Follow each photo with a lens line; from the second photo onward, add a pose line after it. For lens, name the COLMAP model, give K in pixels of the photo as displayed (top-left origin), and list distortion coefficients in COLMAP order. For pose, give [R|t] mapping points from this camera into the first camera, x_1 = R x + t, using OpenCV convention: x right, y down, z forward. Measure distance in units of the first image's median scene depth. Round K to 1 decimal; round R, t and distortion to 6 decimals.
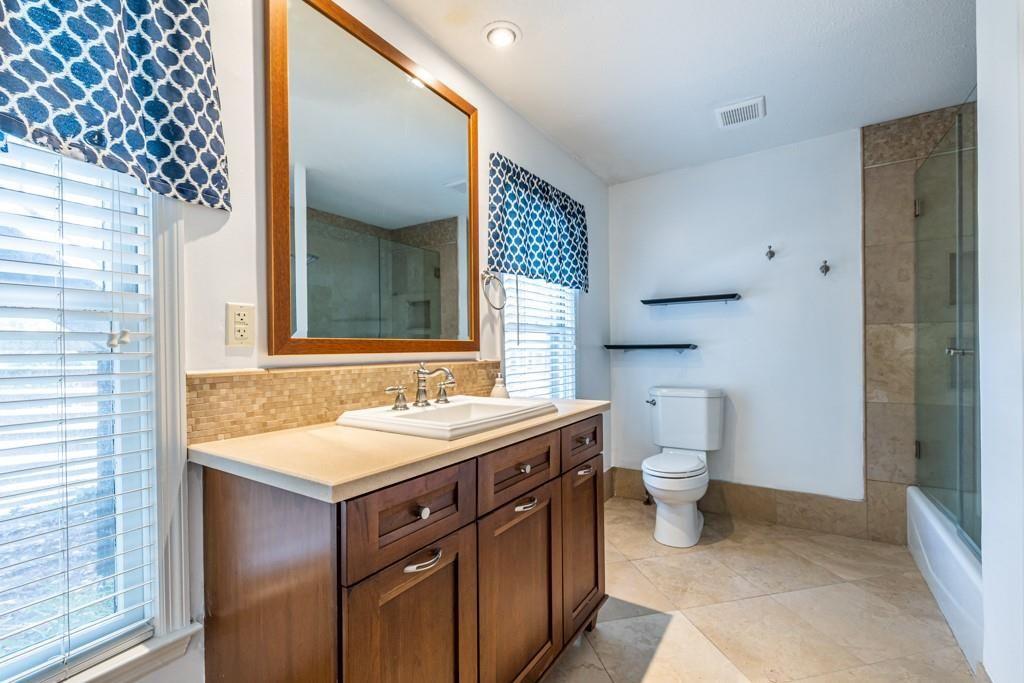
lens RADIAL K [[438.4, 0, 511.9], [0, 438.4, 349.7], [0, 0, 1]] dist [0.000418, 0.000137]
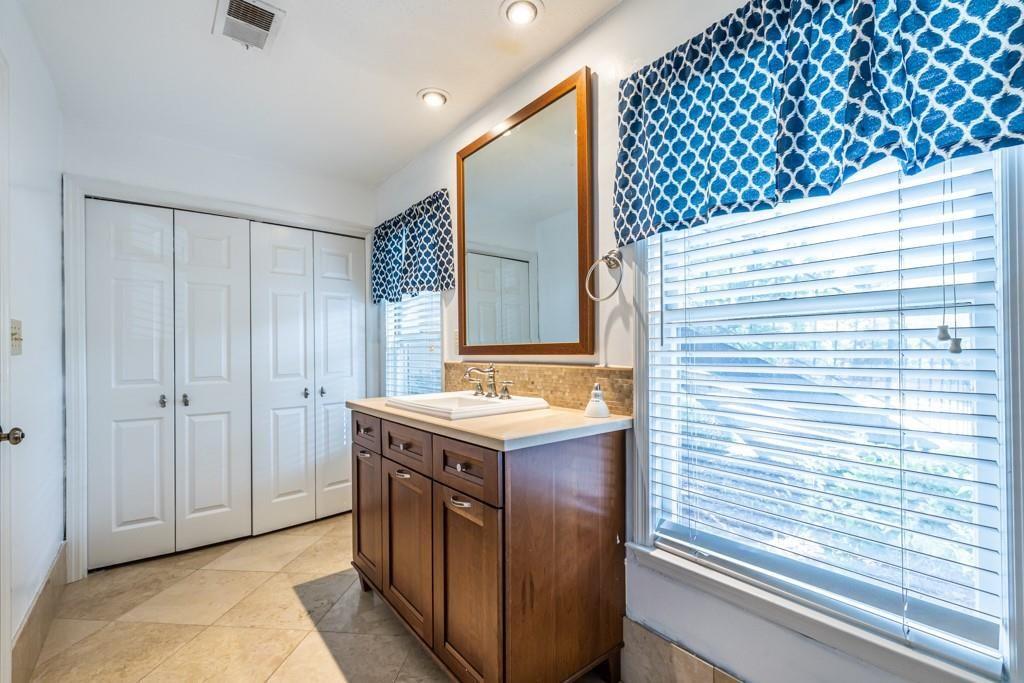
lens RADIAL K [[445.7, 0, 512.0], [0, 445.7, 341.5], [0, 0, 1]] dist [-0.003878, -0.000283]
pose [[-0.318171, 0.003368, -0.948027, 0.650844], [0.020813, 0.999777, -0.003434, -0.017956], [0.947805, -0.020824, -0.318170, 0.947723]]
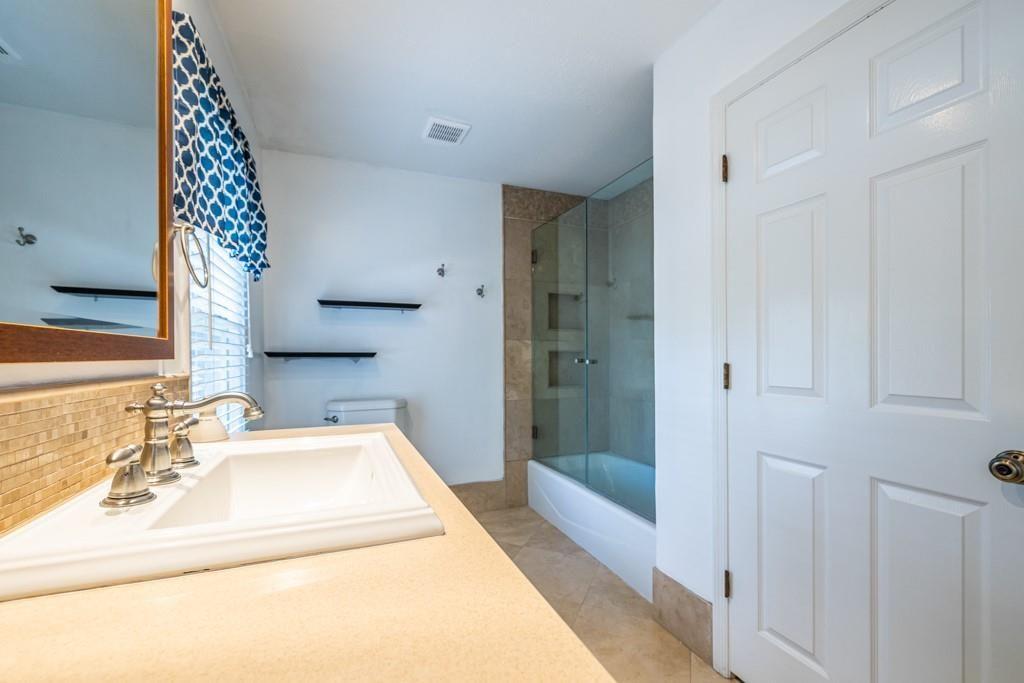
lens RADIAL K [[433.0, 0, 508.6], [0, 433.0, 357.0], [0, 0, 1]] dist [0.009638, 0.000149]
pose [[0.570241, 0.009553, 0.821422, -0.231301], [-0.006092, 0.999954, -0.007401, 0.001768], [-0.821455, -0.000784, 0.570273, 0.285027]]
